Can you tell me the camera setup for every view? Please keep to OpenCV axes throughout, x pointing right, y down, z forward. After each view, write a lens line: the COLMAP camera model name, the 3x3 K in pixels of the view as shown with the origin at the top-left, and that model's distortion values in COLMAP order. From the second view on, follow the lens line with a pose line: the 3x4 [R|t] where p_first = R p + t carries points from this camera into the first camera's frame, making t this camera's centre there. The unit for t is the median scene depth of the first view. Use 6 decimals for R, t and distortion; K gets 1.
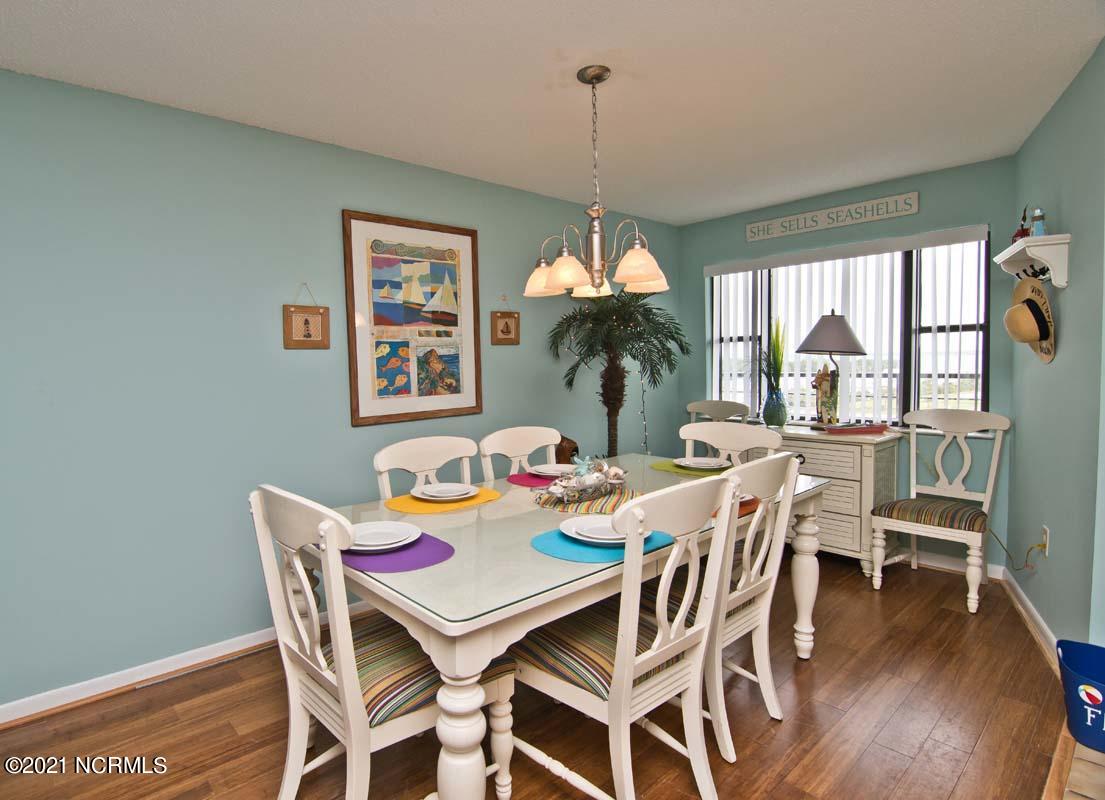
lens RADIAL K [[570.0, 0, 490.2], [0, 570.0, 395.4], [0, 0, 1]] dist [-0.000745, -0.019996]
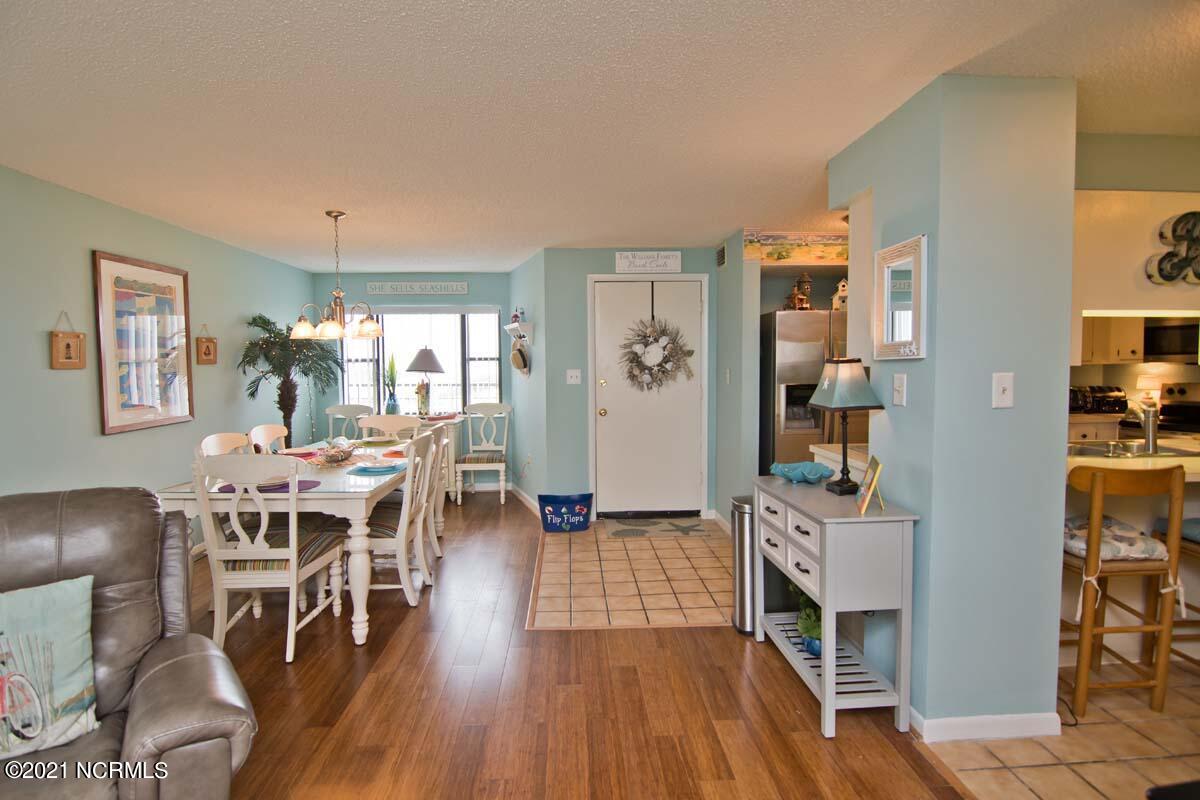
lens RADIAL K [[587.7, 0, 589.0], [0, 587.7, 393.3], [0, 0, 1]] dist [0.001347, -0.015442]
pose [[0.612481, -0.024645, 0.790101, -0.490418], [0.042390, 0.999100, -0.001697, 0.011039], [-0.789348, 0.034532, 0.612975, -0.440430]]
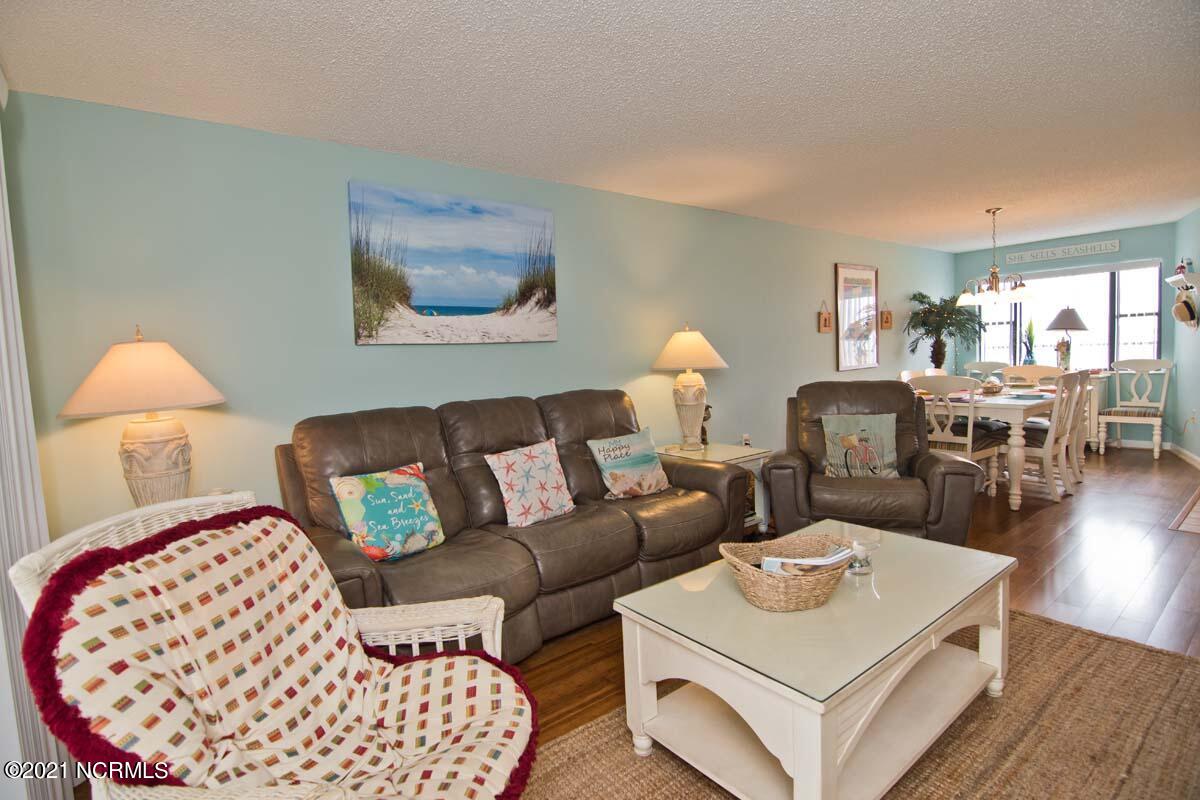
lens RADIAL K [[576.3, 0, 598.0], [0, 576.3, 393.8], [0, 0, 1]] dist [-0.000914, -0.011697]
pose [[0.999381, -0.020810, -0.028357, -0.875457], [0.021103, 0.999727, 0.010053, 0.081197], [0.028140, -0.010645, 0.999547, -0.885510]]
